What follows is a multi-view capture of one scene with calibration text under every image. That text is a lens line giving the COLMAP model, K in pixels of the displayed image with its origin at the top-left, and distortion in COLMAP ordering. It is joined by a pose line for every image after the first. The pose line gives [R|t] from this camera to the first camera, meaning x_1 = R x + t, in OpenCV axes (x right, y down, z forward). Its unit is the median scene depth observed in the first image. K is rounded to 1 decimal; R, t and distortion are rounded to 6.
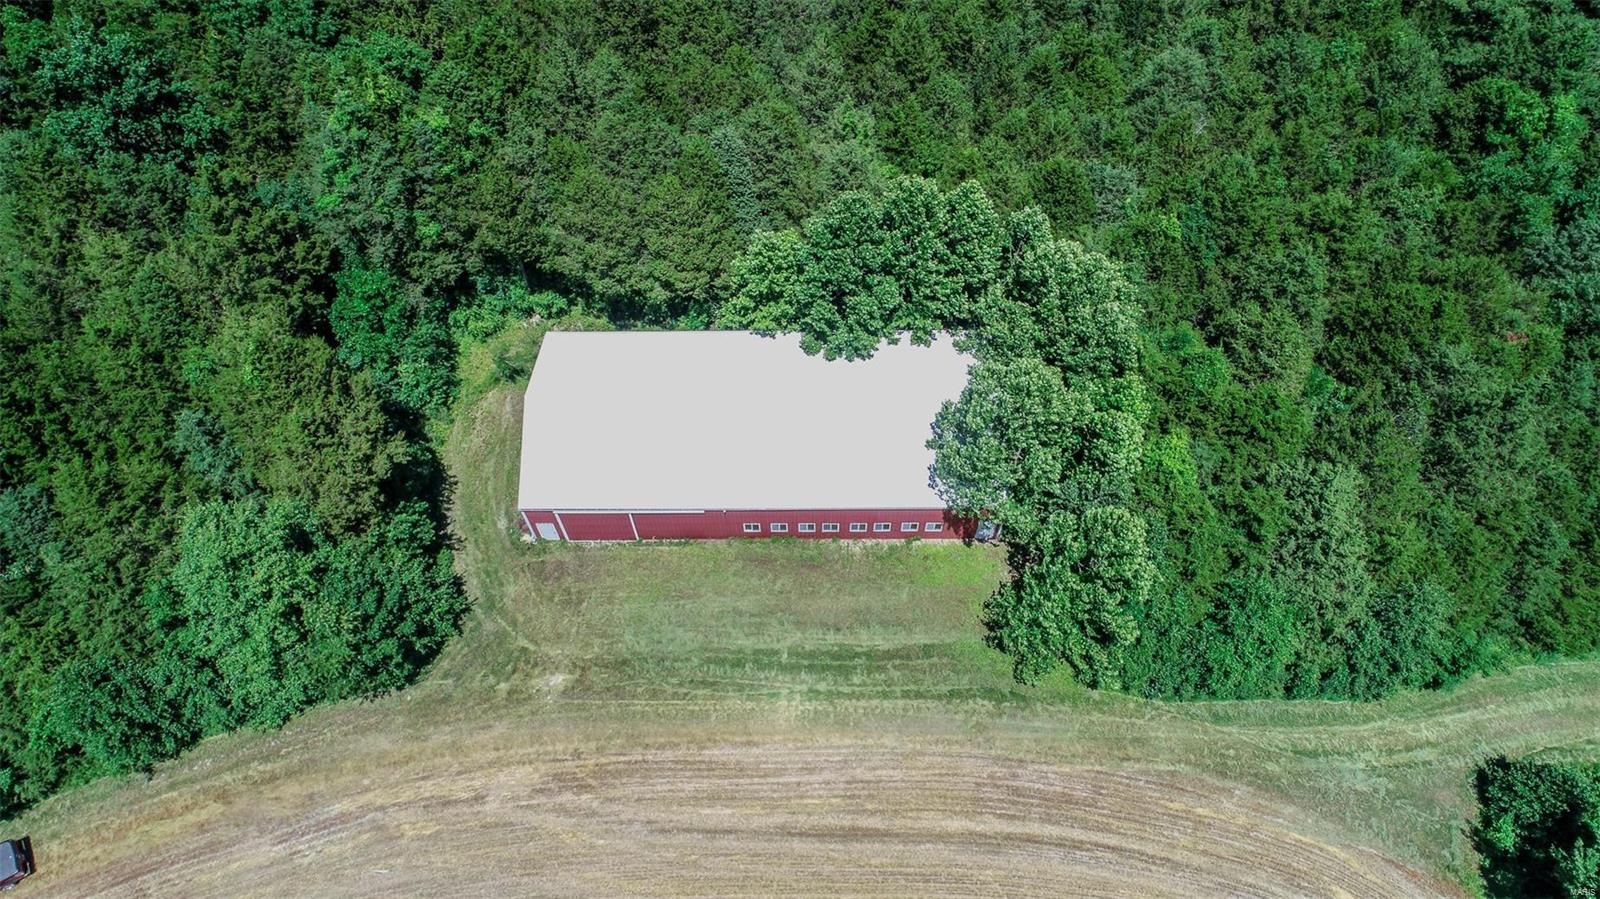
lens RADIAL K [[1073.1, 0, 783.4], [0, 1073.1, 455.4], [0, 0, 1]] dist [-0.001373, -0.003631]
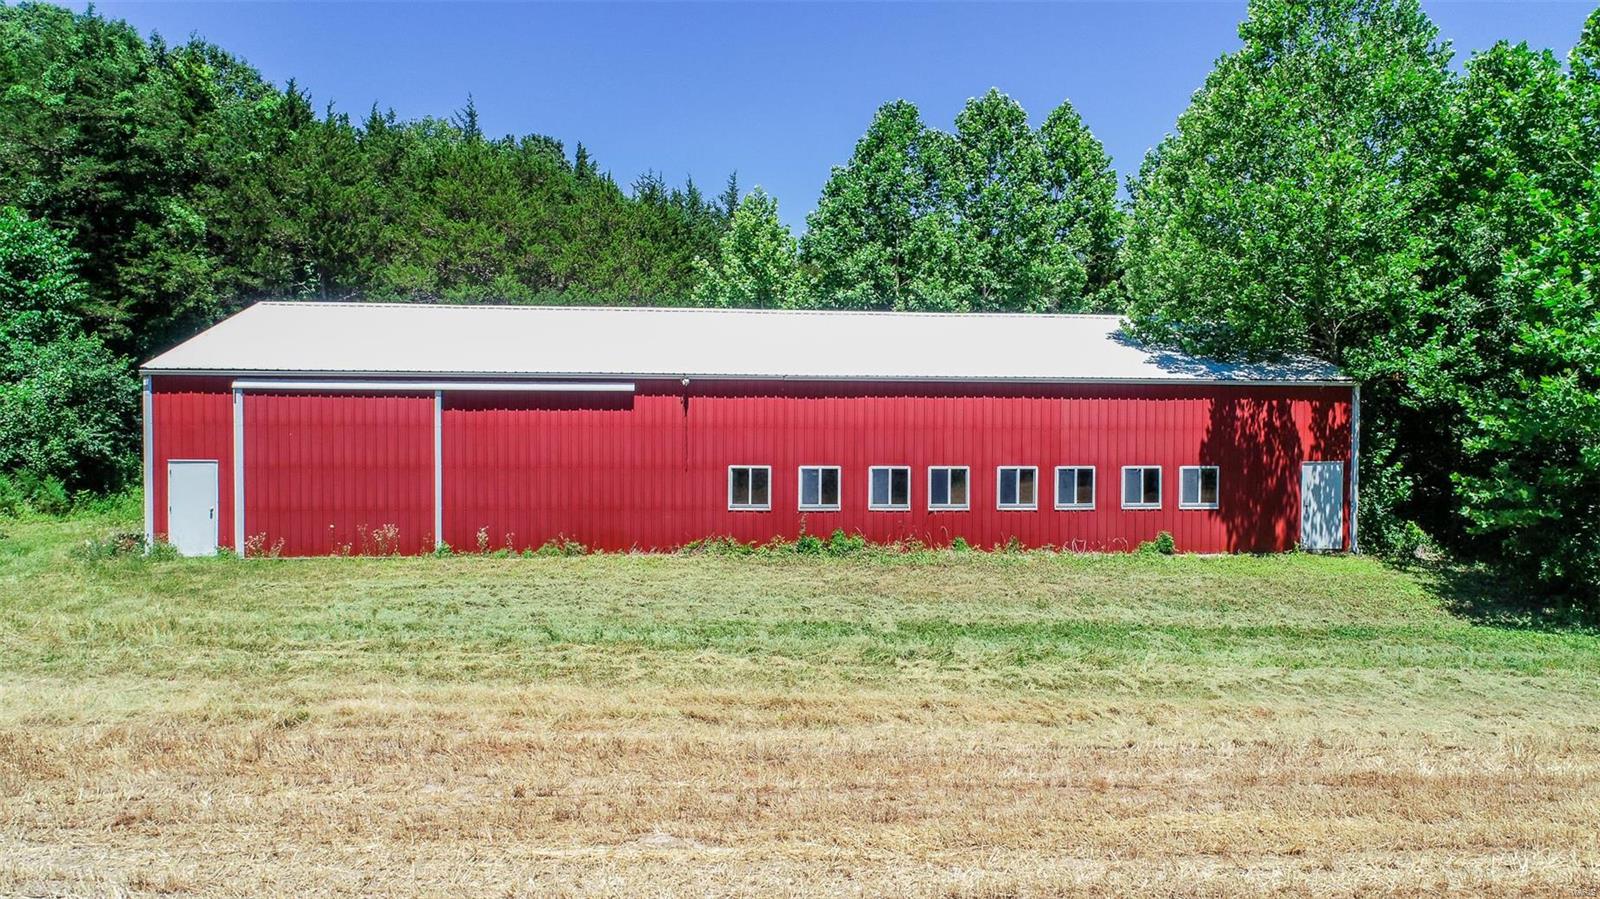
lens RADIAL K [[1073.1, 0, 796.8], [0, 1073.1, 434.5], [0, 0, 1]] dist [-0.001373, -0.003631]
pose [[0.994593, 0.025746, 0.100604, -0.055050], [0.072176, 0.525152, -0.847942, 0.411571], [-0.074664, 0.850619, 0.520454, 0.829004]]
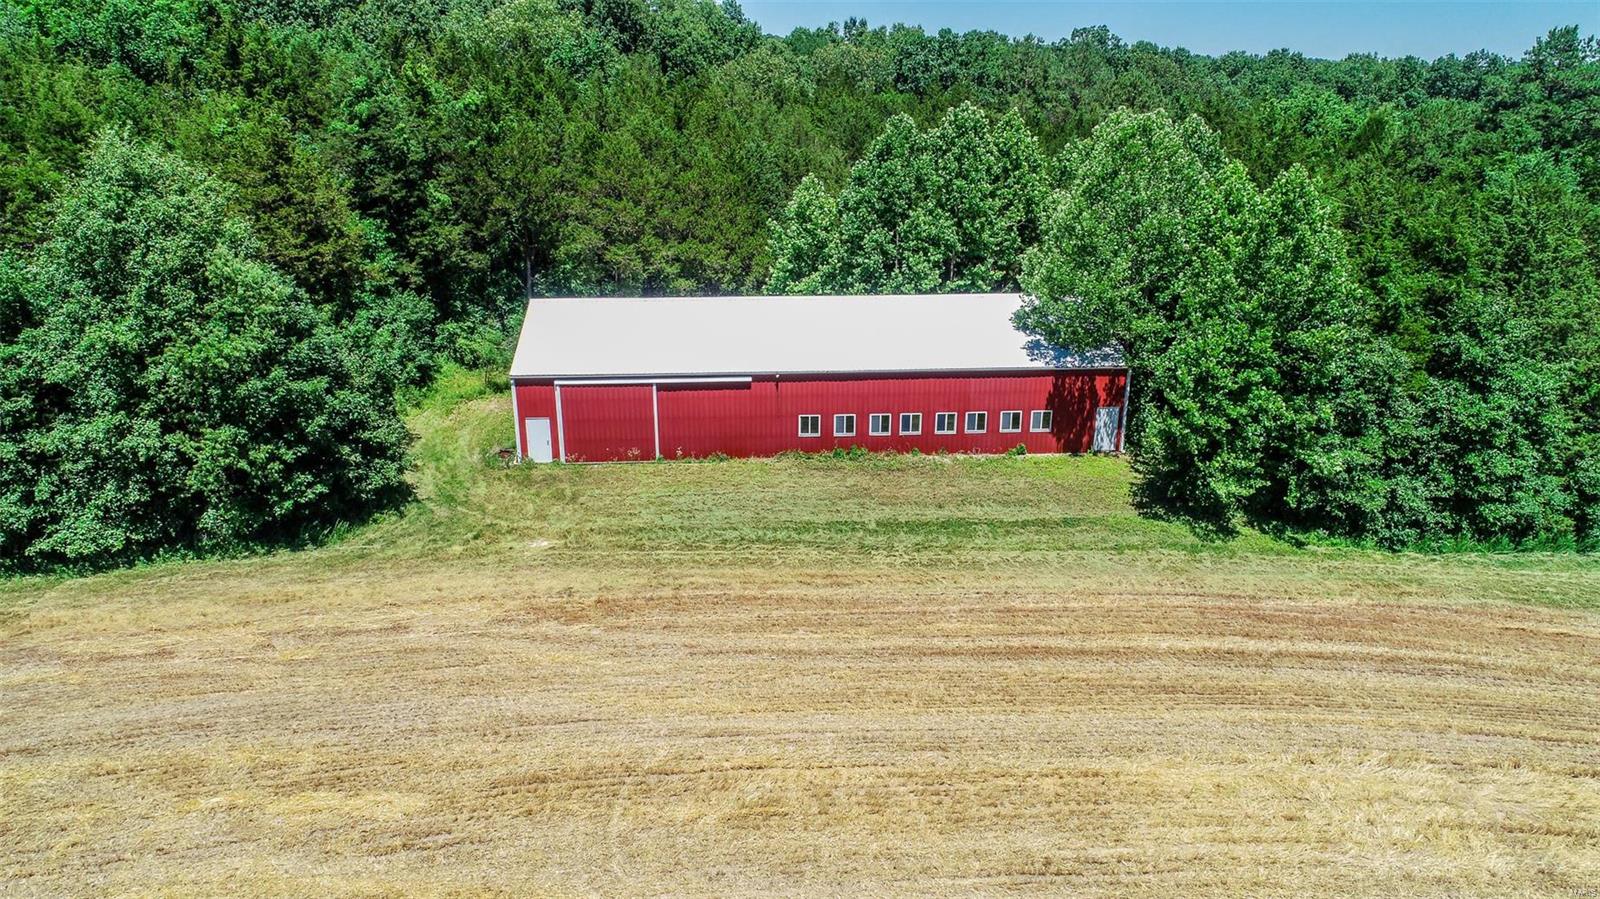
lens RADIAL K [[1073.1, 0, 789.2], [0, 1073.1, 451.2], [0, 0, 1]] dist [-0.001373, -0.003631]
pose [[0.997408, -0.002415, 0.071914, -0.105373], [0.047910, 0.767963, -0.638700, 0.608629], [-0.053685, 0.640490, 0.766088, 0.448343]]
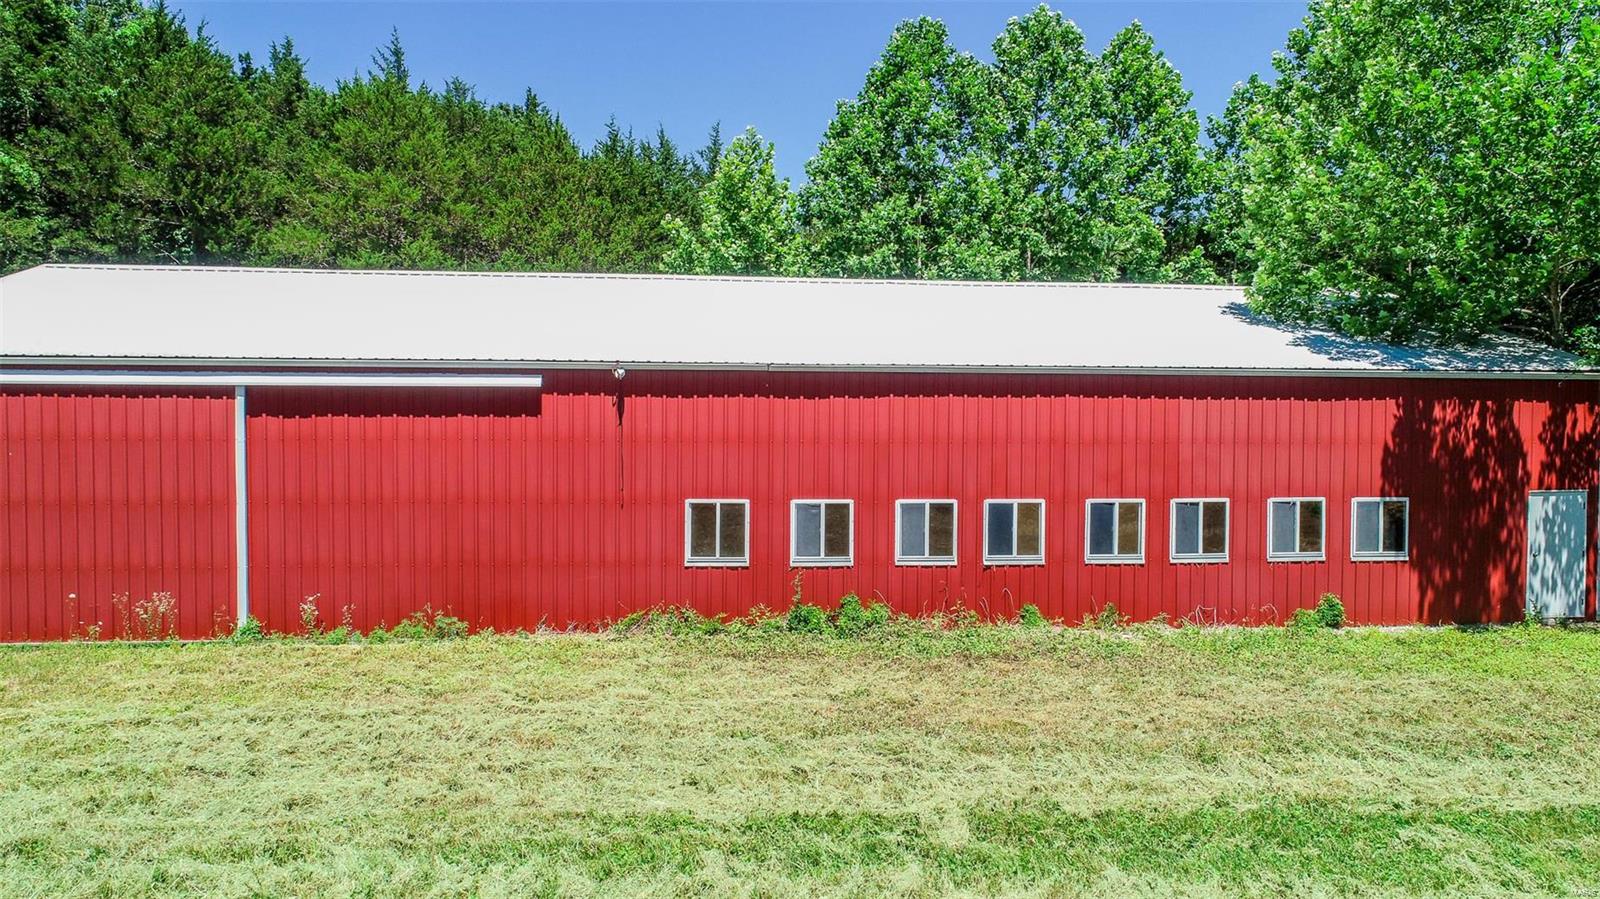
lens RADIAL K [[1073.1, 0, 798.9], [0, 1073.1, 440.3], [0, 0, 1]] dist [-0.001373, -0.003631]
pose [[0.994507, 0.024513, 0.101763, -0.038769], [0.073290, 0.531052, -0.844164, 0.292178], [-0.074735, 0.846985, 0.526338, 0.896258]]
